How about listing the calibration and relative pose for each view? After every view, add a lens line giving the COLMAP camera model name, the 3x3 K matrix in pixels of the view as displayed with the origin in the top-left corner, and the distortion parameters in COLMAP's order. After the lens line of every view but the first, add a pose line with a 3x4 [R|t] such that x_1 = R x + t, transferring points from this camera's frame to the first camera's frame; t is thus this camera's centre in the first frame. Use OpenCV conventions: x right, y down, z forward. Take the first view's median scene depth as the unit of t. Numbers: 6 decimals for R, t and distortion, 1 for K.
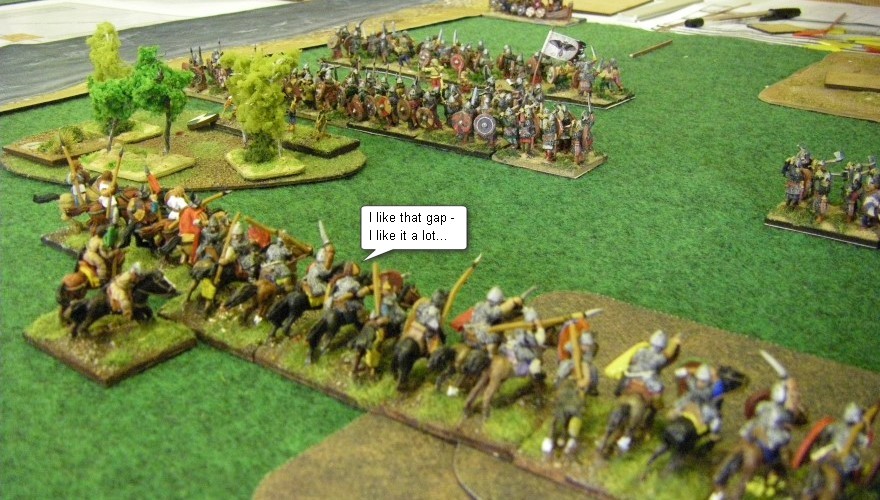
lens RADIAL K [[1050.8, 0, 440.0], [0, 1050.8, 250.0], [0, 0, 1]] dist [-0.222348, 0.478891]
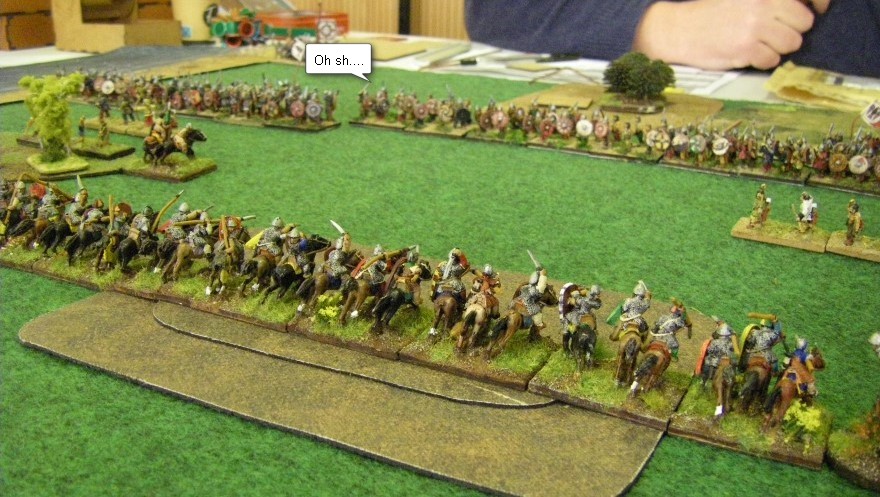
lens RADIAL K [[1082.9, 0, 440.0], [0, 1082.9, 248.5], [0, 0, 1]] dist [-0.238829, 0.575676]
pose [[0.990935, -0.032511, 0.130348, 0.206824], [0.041458, 0.996924, -0.066518, 0.210538], [-0.127784, 0.071319, 0.989234, -0.568708]]
